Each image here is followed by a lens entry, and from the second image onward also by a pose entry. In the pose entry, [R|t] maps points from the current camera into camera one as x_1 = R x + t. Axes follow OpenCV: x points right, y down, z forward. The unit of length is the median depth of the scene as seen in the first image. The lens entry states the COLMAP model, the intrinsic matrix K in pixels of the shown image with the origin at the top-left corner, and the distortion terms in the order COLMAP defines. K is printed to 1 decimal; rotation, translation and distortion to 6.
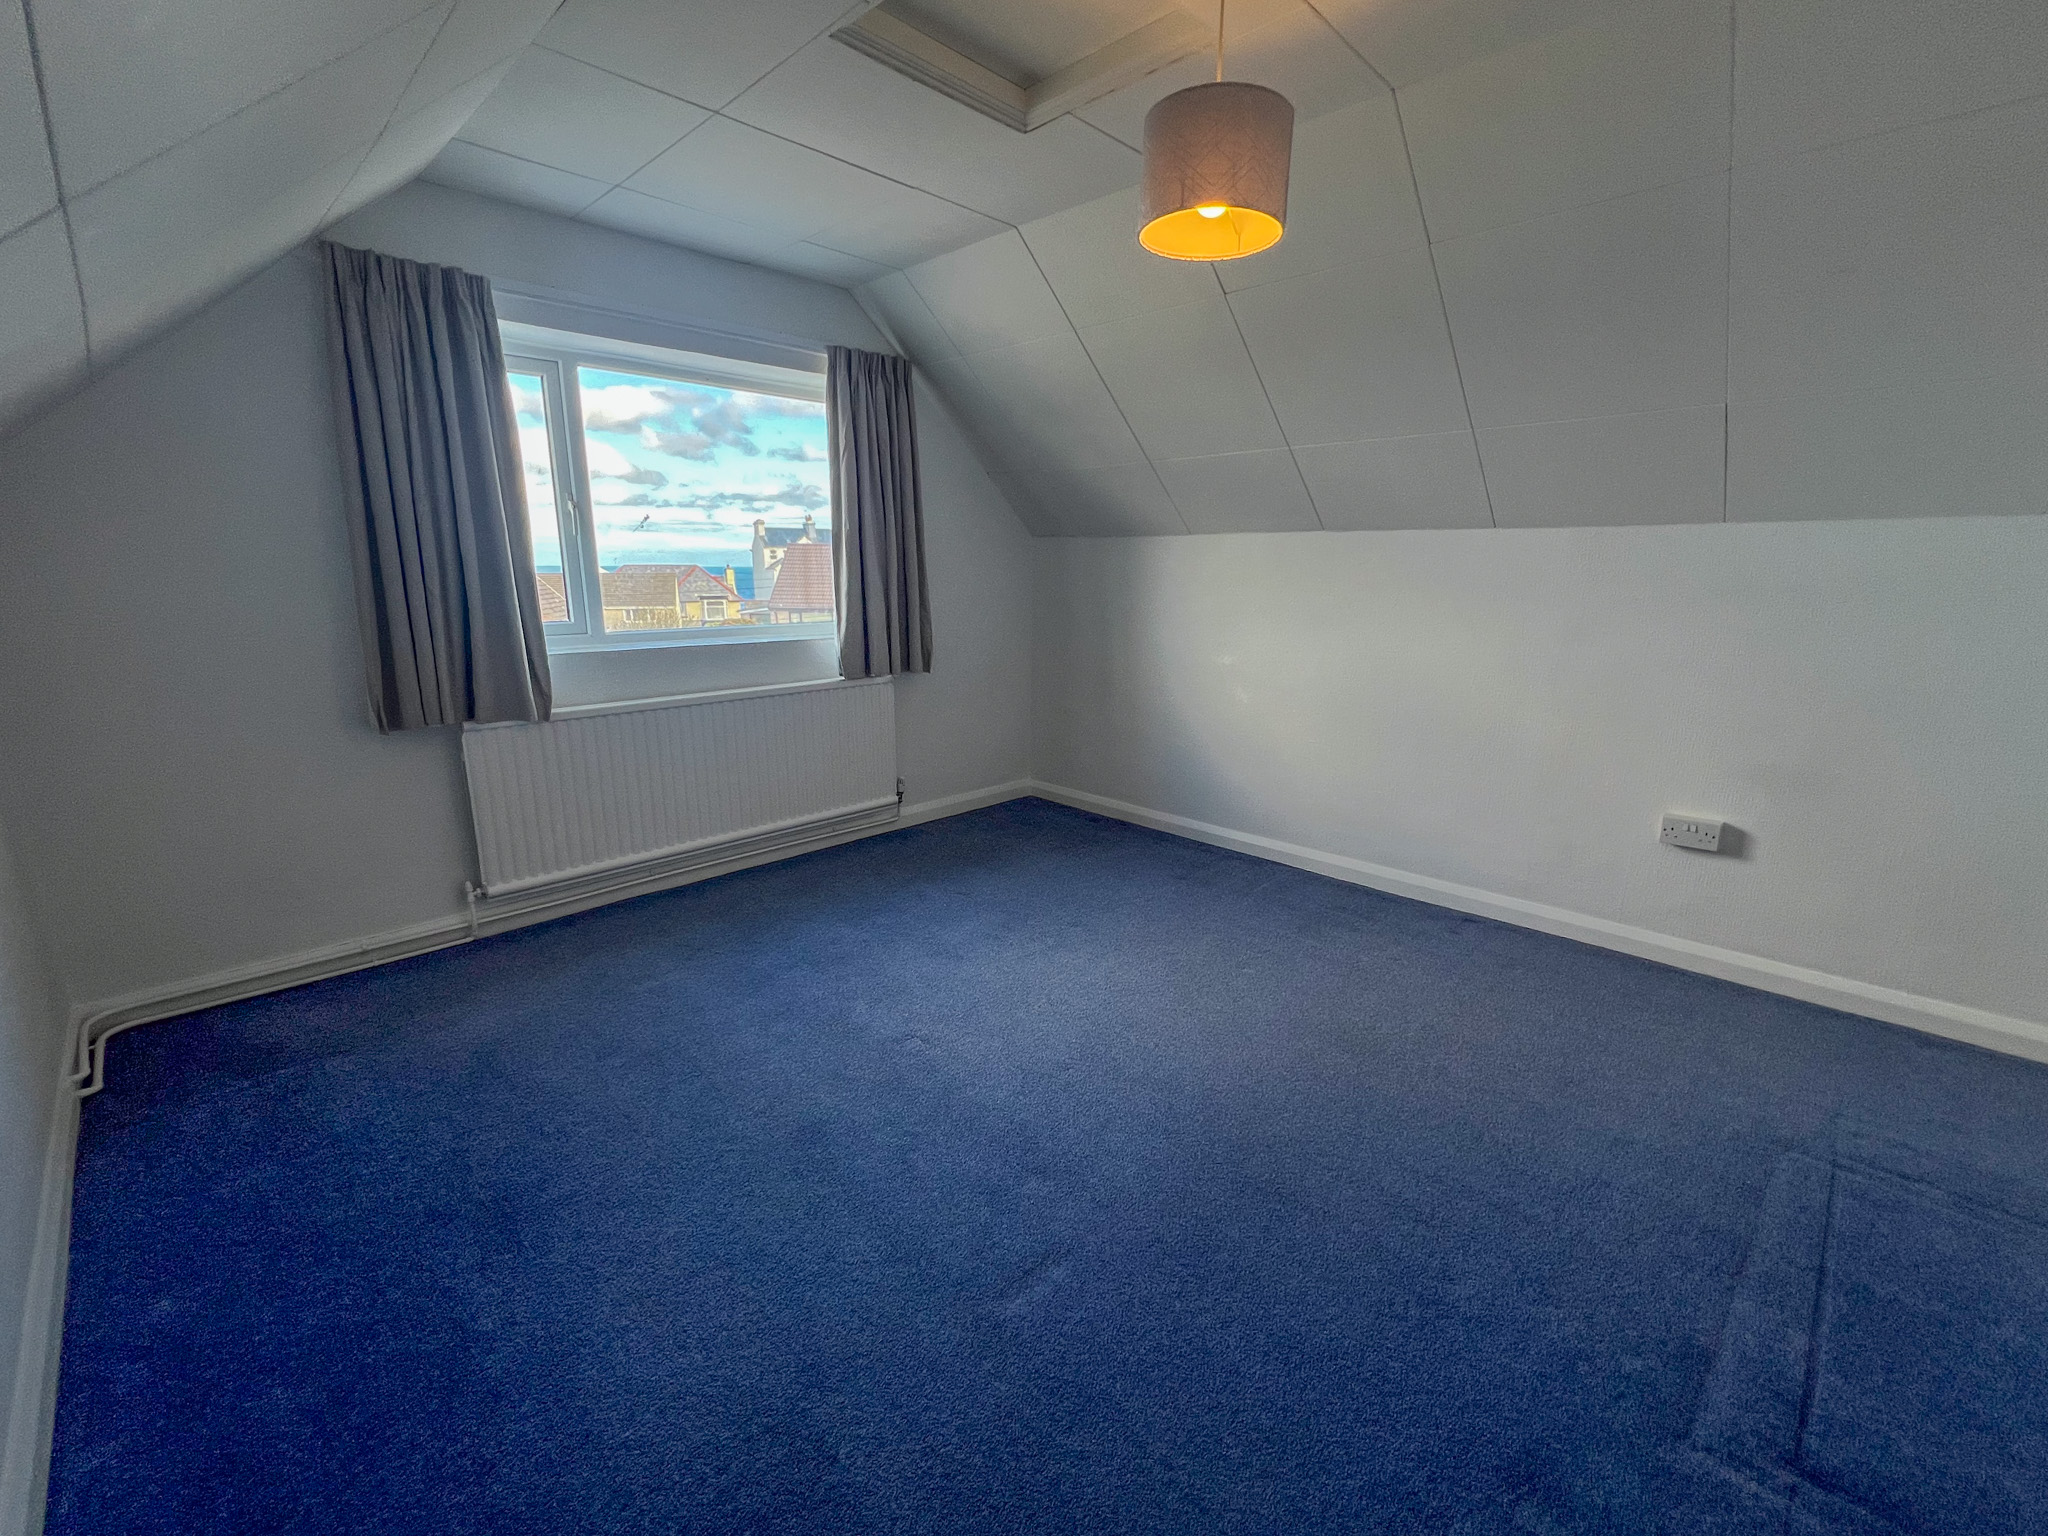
lens RADIAL K [[861.6, 0, 1018.0], [0, 861.6, 768.7], [0, 0, 1]] dist [-0.002350, -0.000044]
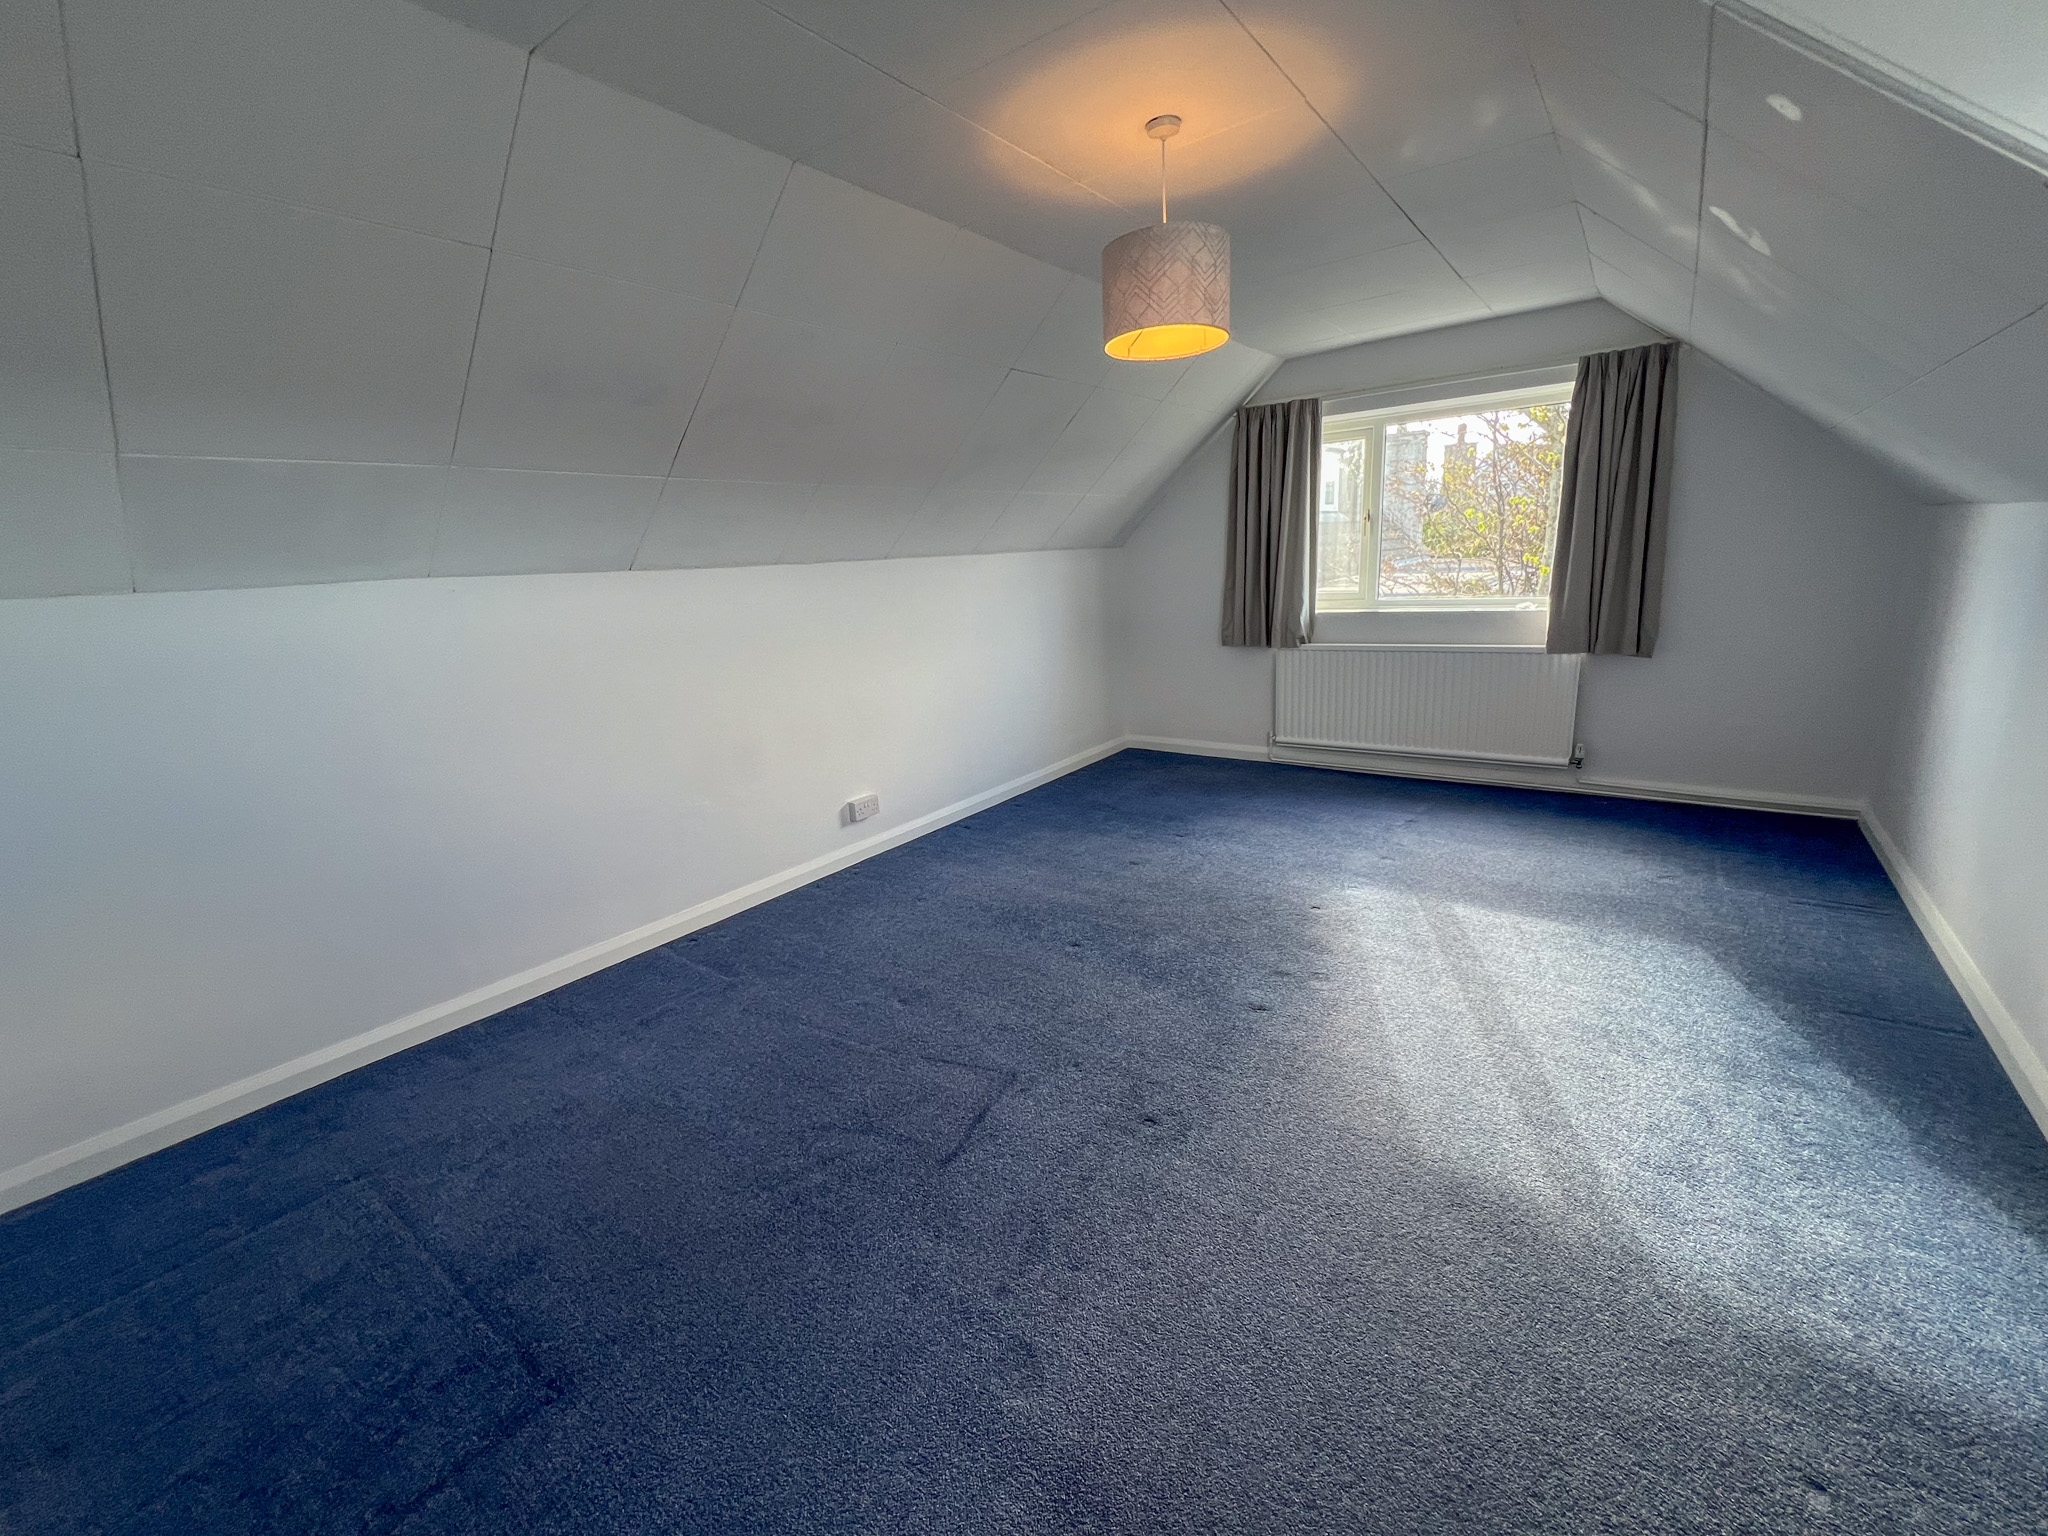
lens RADIAL K [[861.6, 0, 1018.0], [0, 861.6, 768.7], [0, 0, 1]] dist [-0.002350, -0.000044]
pose [[0.132037, 0.236043, -0.962731, 0.922722], [-0.177833, 0.961117, 0.211257, -0.072219], [0.975162, 0.143311, 0.168879, 0.149324]]
